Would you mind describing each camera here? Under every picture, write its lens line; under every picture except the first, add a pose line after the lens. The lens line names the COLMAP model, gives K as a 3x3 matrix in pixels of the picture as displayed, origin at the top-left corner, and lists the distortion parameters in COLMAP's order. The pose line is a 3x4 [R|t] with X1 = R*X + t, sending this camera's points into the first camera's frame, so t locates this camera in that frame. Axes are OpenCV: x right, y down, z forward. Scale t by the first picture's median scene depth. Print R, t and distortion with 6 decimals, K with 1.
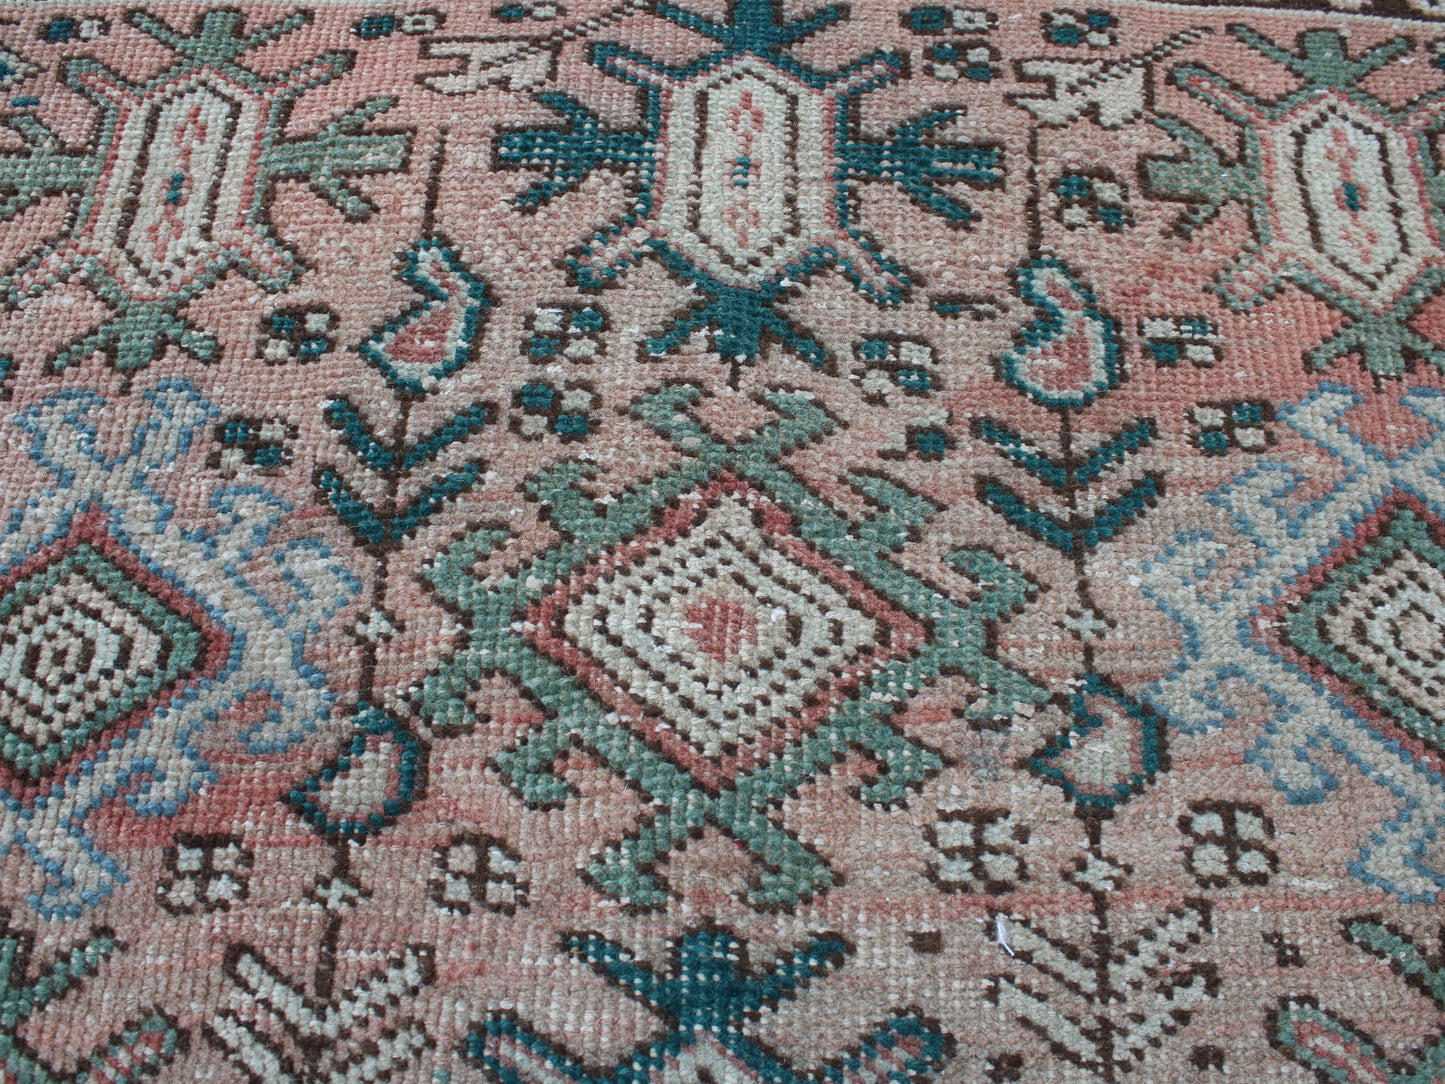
lens RADIAL K [[1403.8, 0, 727.0], [0, 1403.8, 532.4], [0, 0, 1]] dist [-0.166829, 0.150483]
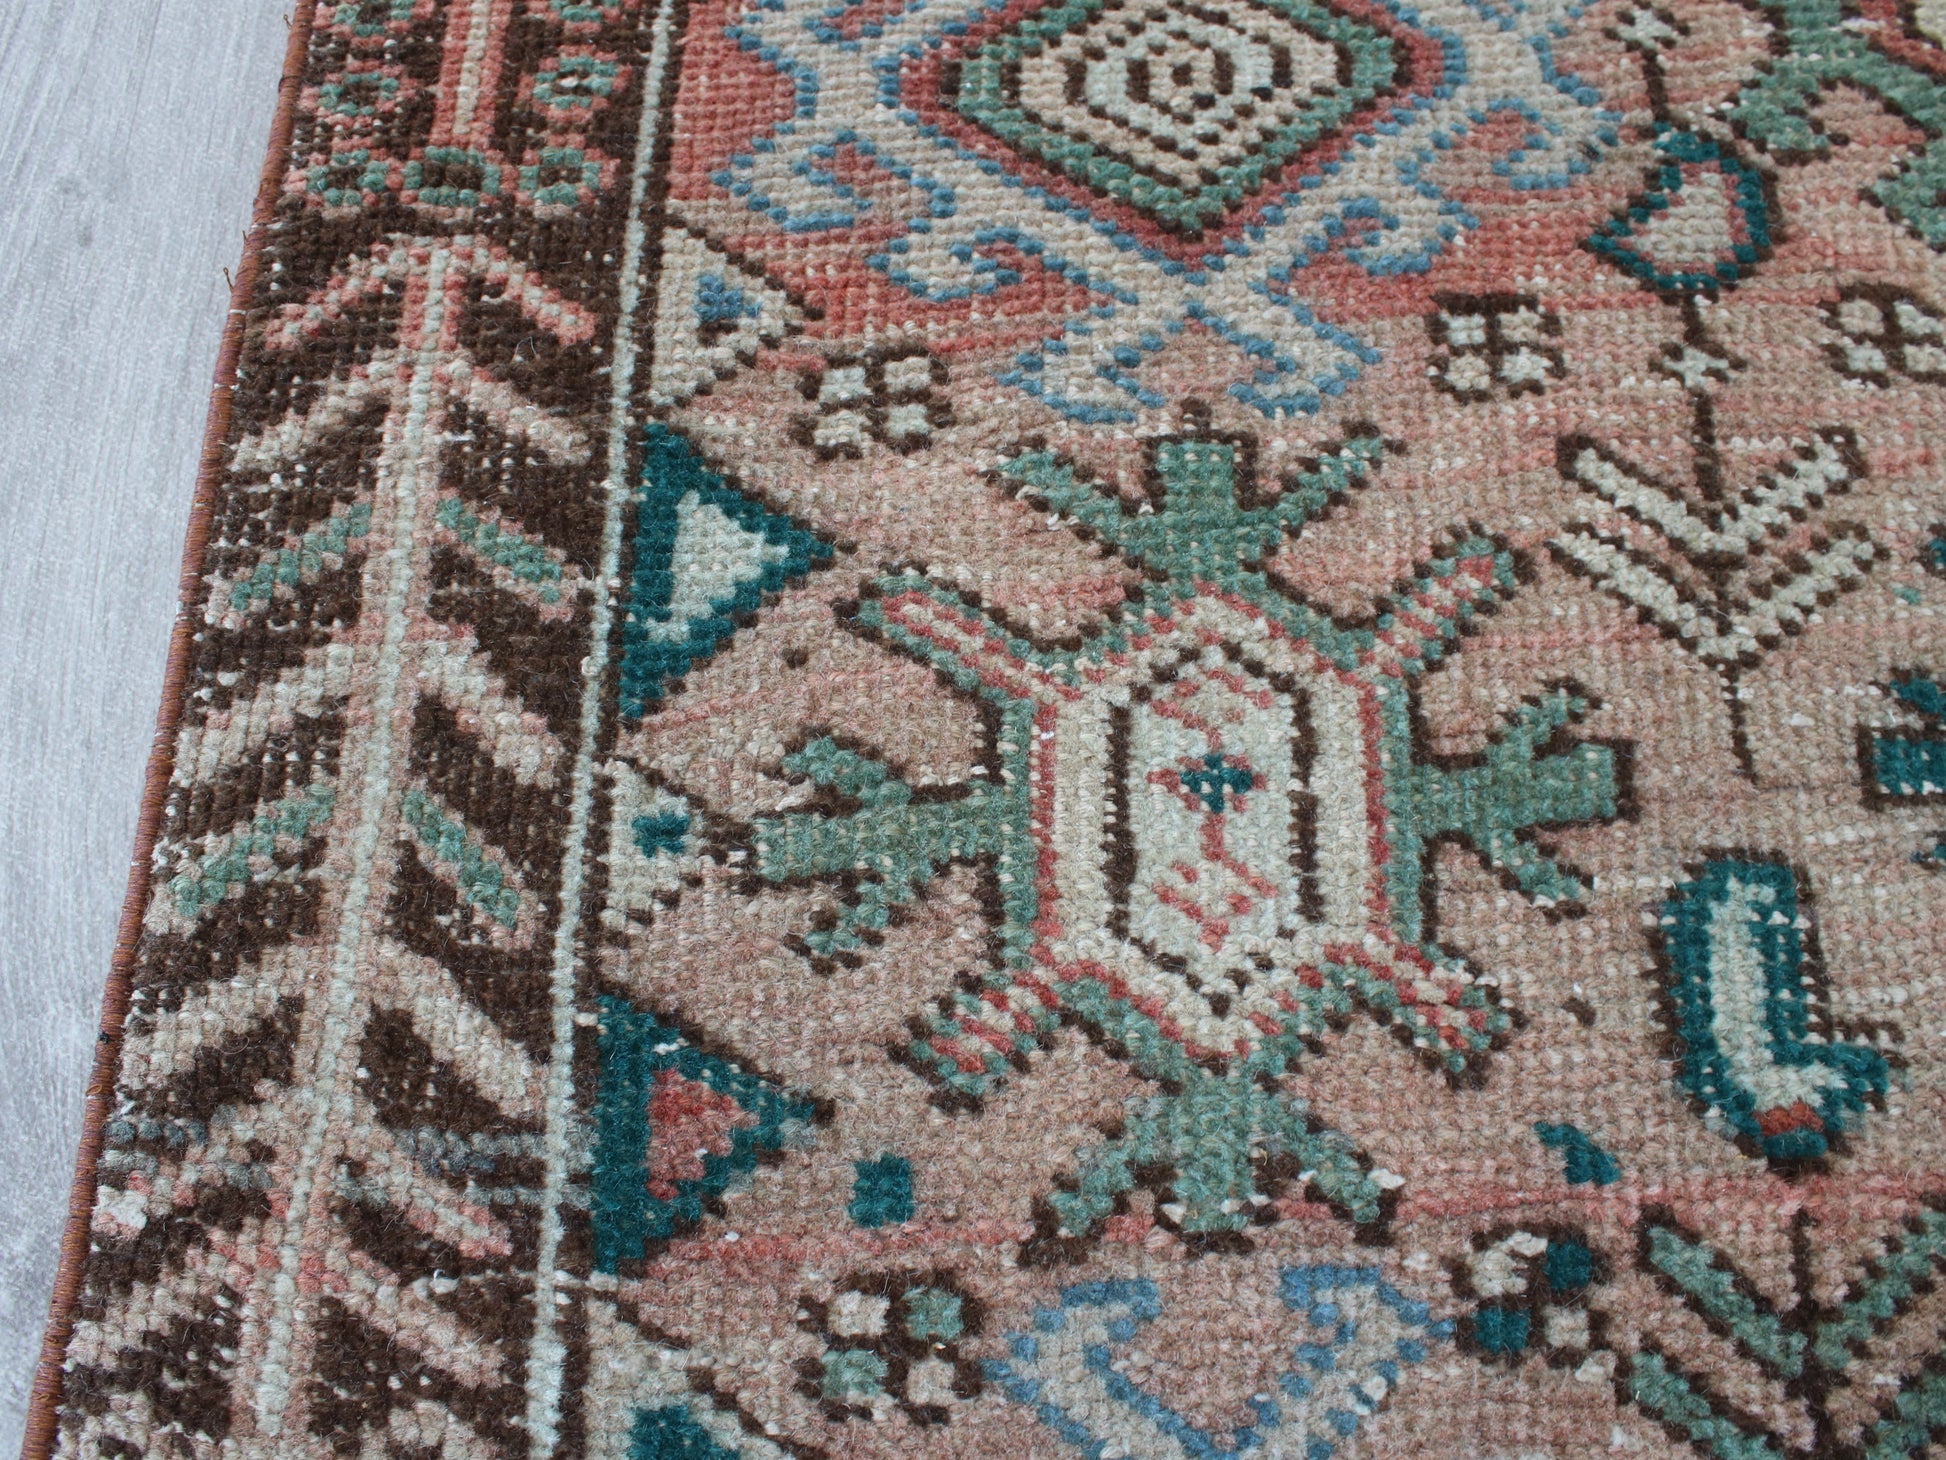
lens RADIAL K [[1855.1, 0, 975.3], [0, 1855.1, 720.2], [0, 0, 1]] dist [-0.168982, 0.143039]
pose [[0.999685, -0.025096, -0.000001, -0.567779], [0.024936, 0.993312, 0.112735, 0.287137], [-0.002828, -0.112699, 0.993625, 0.073299]]
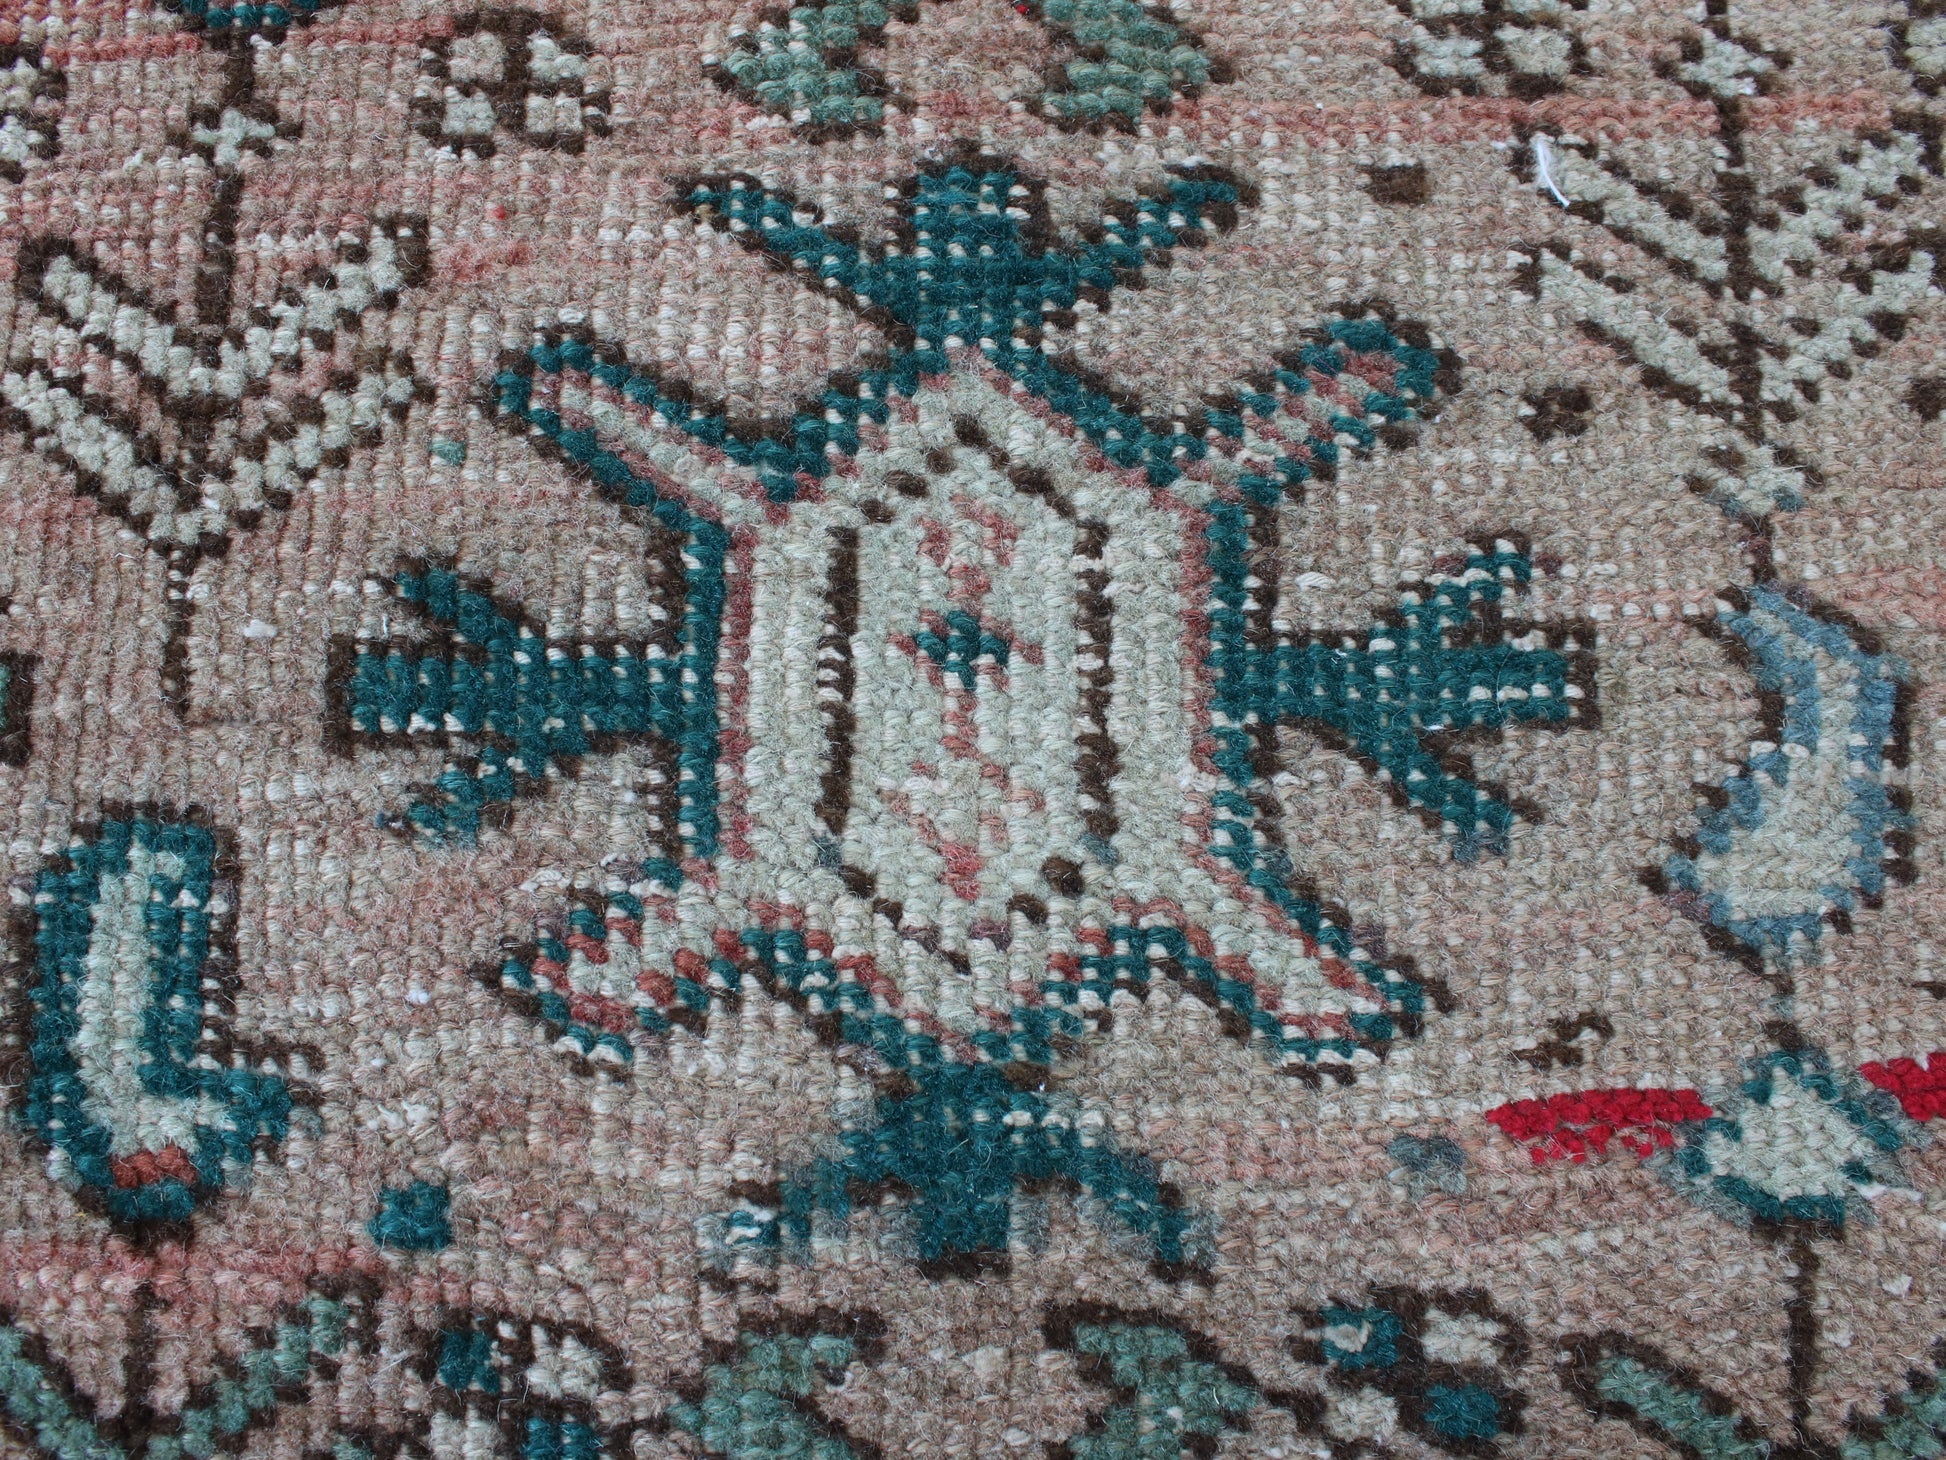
lens RADIAL K [[1855.1, 0, 975.3], [0, 1855.1, 720.2], [0, 0, 1]] dist [-0.168982, 0.143039]
pose [[0.999588, -0.023388, 0.016659, -0.022837], [0.018258, 0.965464, 0.259894, 0.266636], [-0.022162, -0.259483, 0.965493, 0.263047]]
